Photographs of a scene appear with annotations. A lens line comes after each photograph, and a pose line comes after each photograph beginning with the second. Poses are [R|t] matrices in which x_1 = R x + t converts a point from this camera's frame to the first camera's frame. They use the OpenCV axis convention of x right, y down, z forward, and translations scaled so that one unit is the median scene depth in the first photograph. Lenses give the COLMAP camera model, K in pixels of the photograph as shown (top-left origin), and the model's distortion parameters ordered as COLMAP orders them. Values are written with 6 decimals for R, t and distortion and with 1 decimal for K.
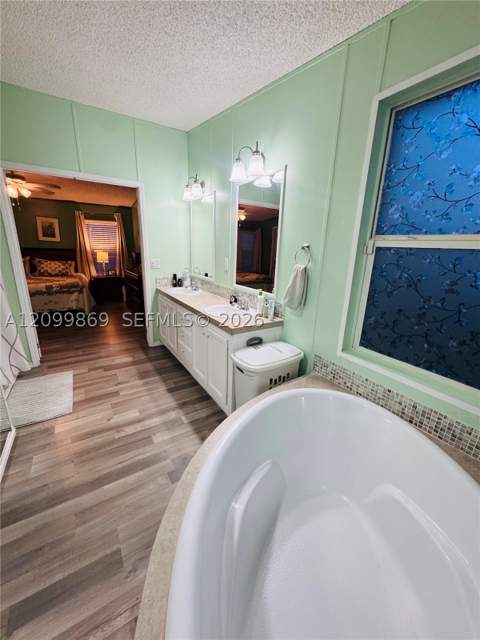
lens RADIAL K [[254.7, 0, 240.0], [0, 254.7, 320.0], [0, 0, 1]] dist [-0.001644, -0.000261]
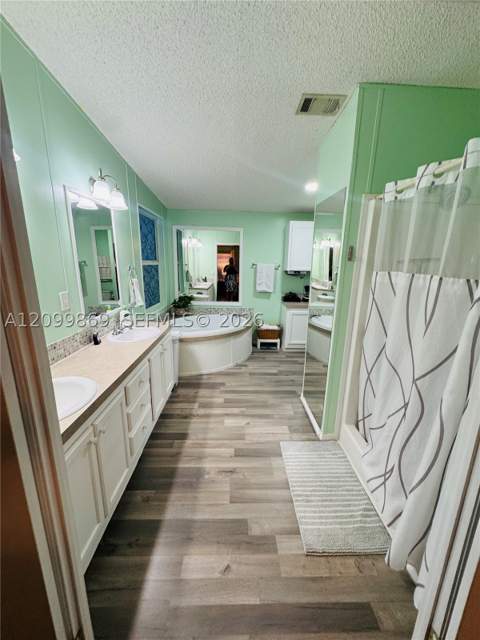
lens RADIAL K [[254.7, 0, 240.0], [0, 254.7, 320.0], [0, 0, 1]] dist [-0.001644, -0.000261]
pose [[-0.853241, -0.156861, 0.497367, -0.867902], [0.106288, 0.881373, 0.460309, -0.492768], [-0.510570, 0.445619, -0.735352, 1.463592]]
